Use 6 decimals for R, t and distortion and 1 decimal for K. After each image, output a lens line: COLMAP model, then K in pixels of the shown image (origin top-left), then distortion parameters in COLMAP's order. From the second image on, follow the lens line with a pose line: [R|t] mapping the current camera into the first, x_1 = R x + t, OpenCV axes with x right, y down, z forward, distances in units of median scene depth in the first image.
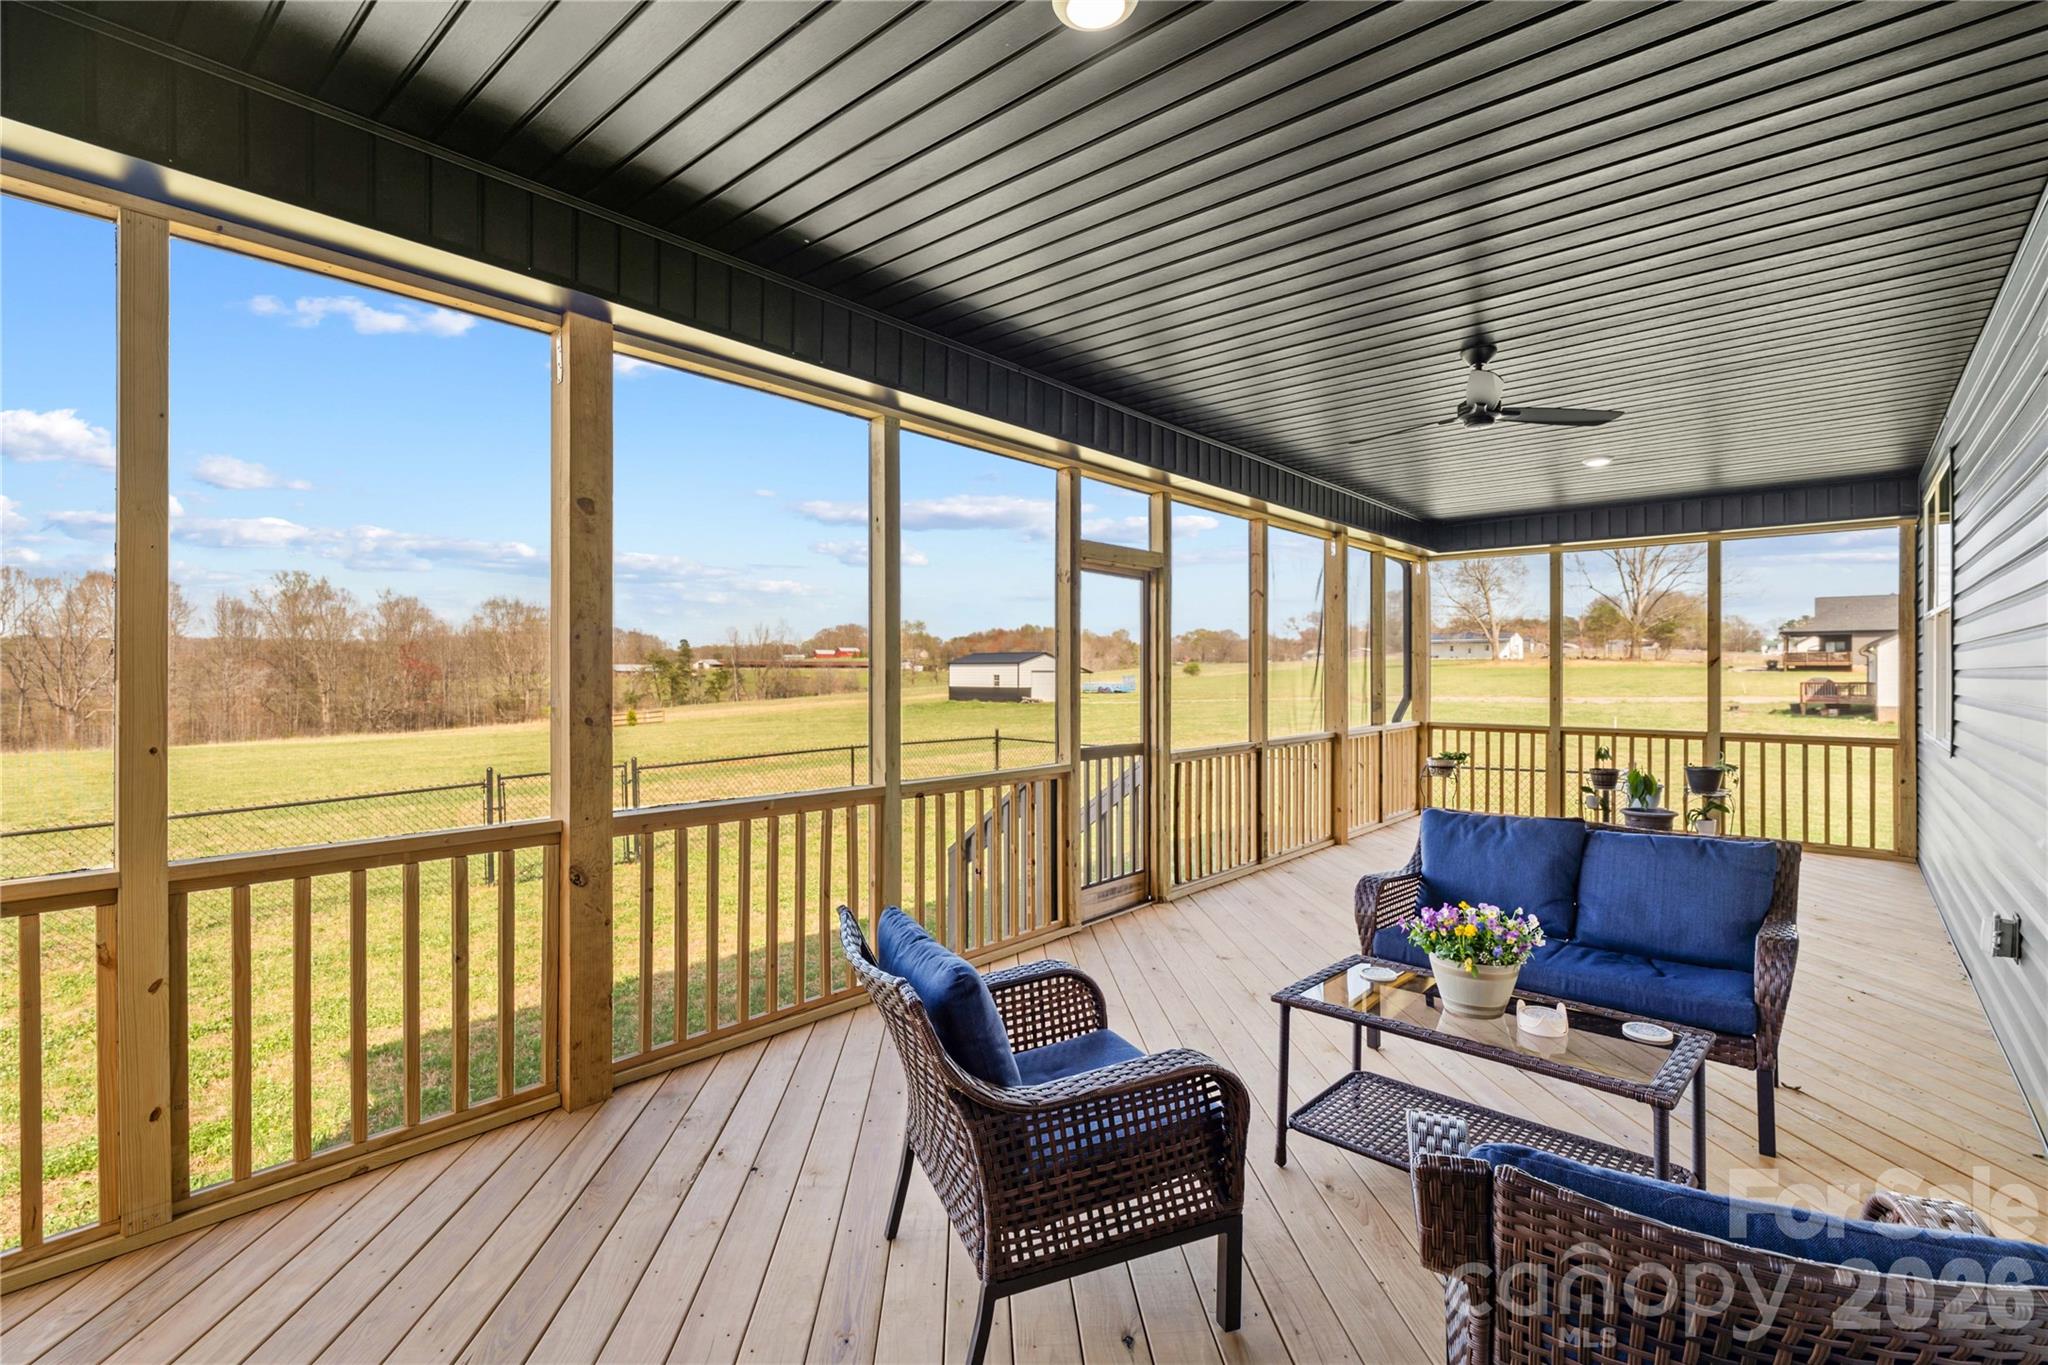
lens RADIAL K [[923.9, 0, 972.5], [0, 923.9, 659.8], [0, 0, 1]] dist [-0.019618, -0.000192]
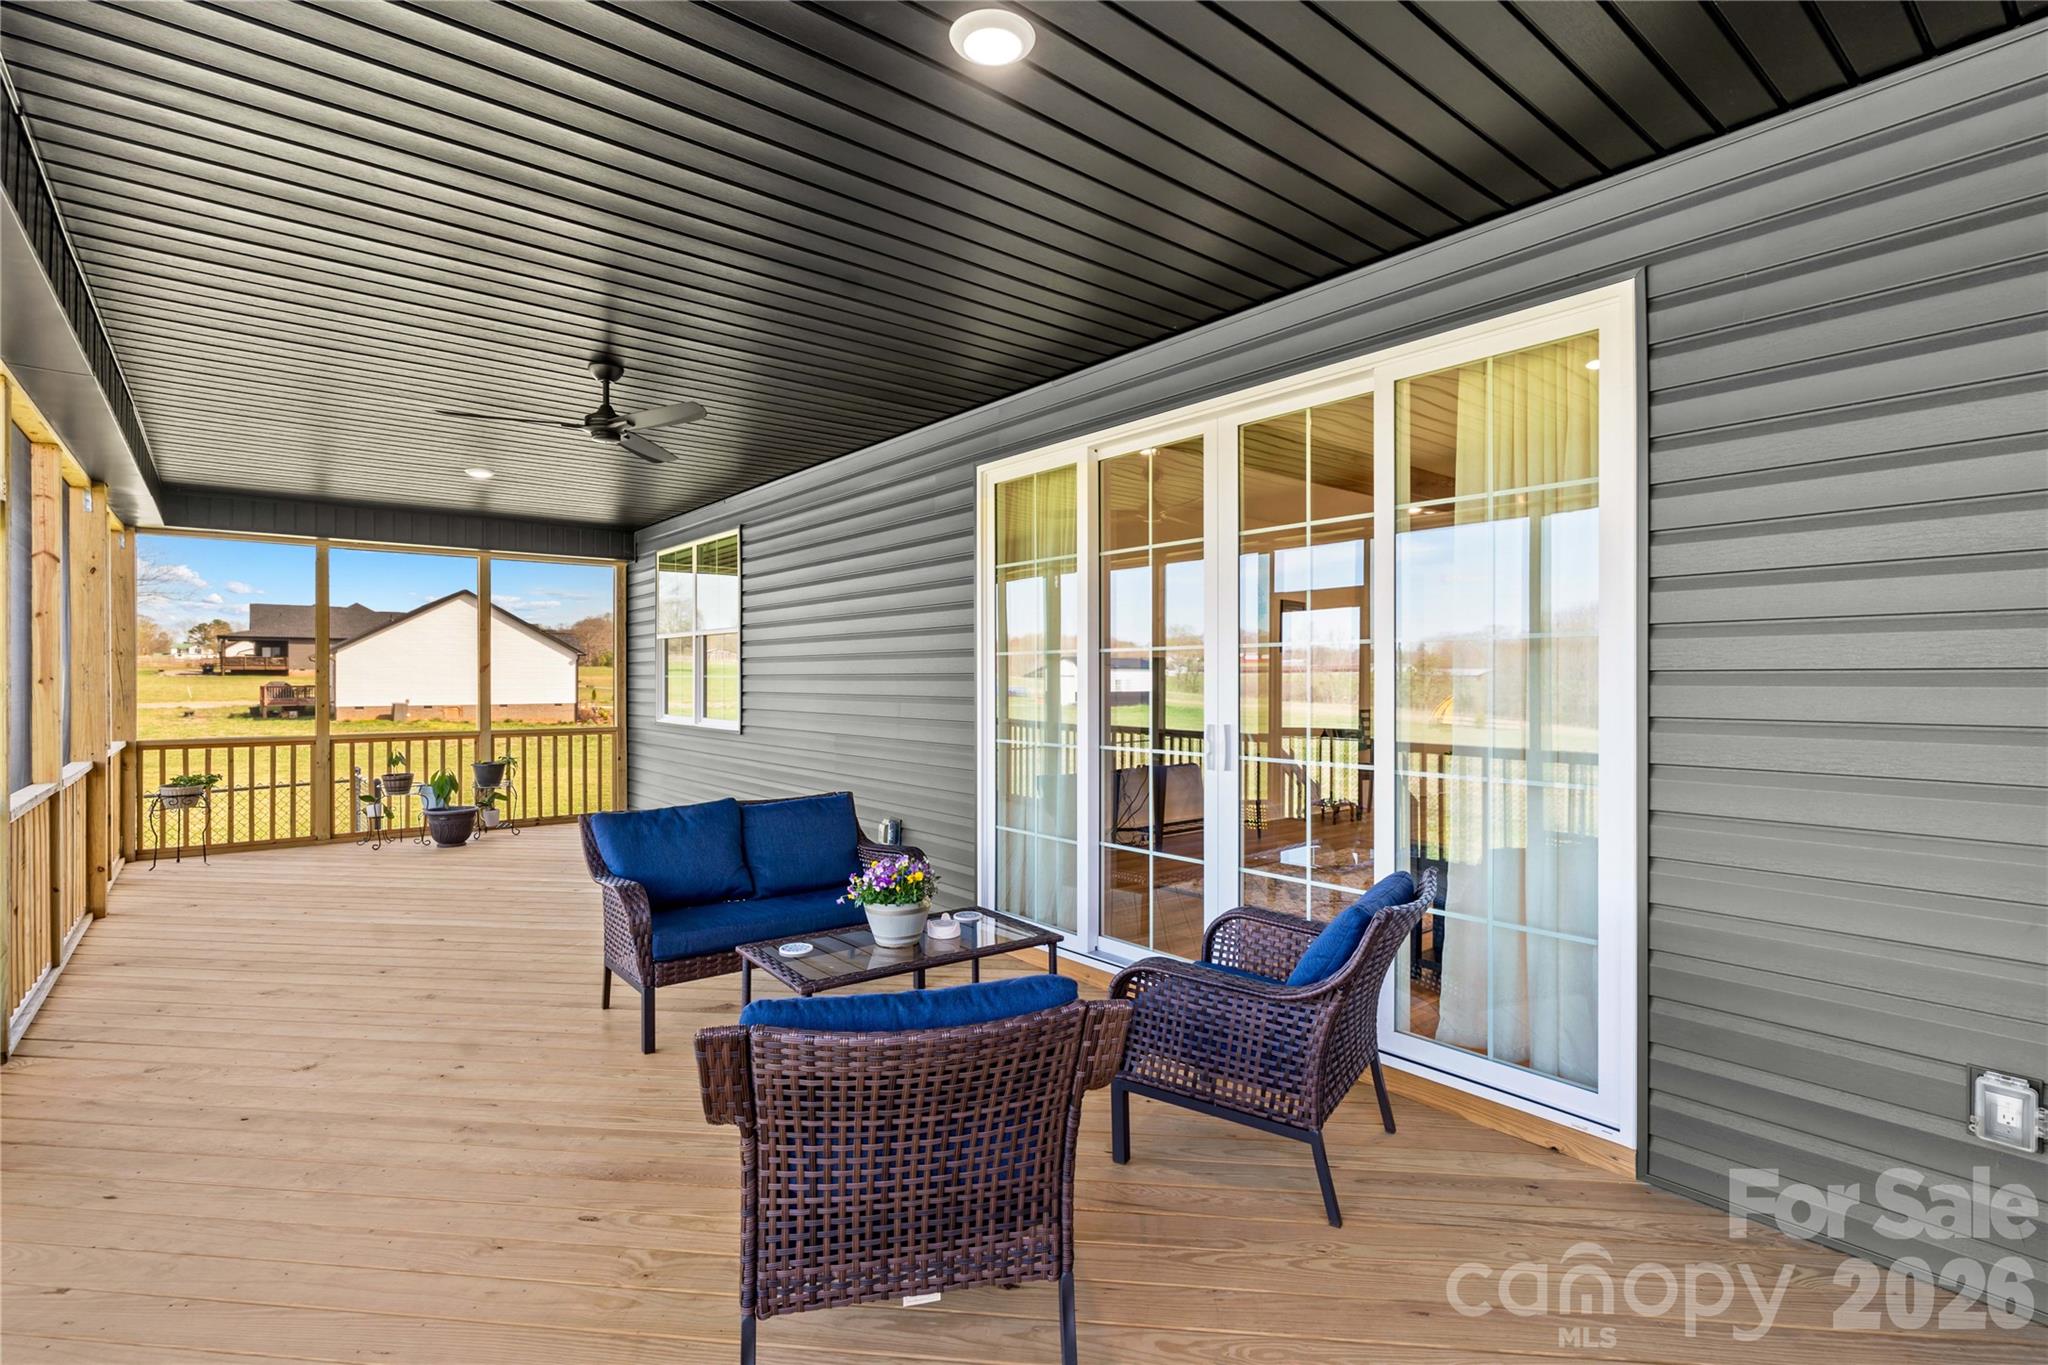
lens RADIAL K [[952.7, 0, 993.0], [0, 952.7, 681.3], [0, 0, 1]] dist [0.002553, -0.000160]
pose [[0.157175, -0.005613, 0.987555, -0.143794], [-0.013204, 0.999883, 0.007785, 0.001152], [-0.987483, -0.014263, 0.157082, 0.125900]]
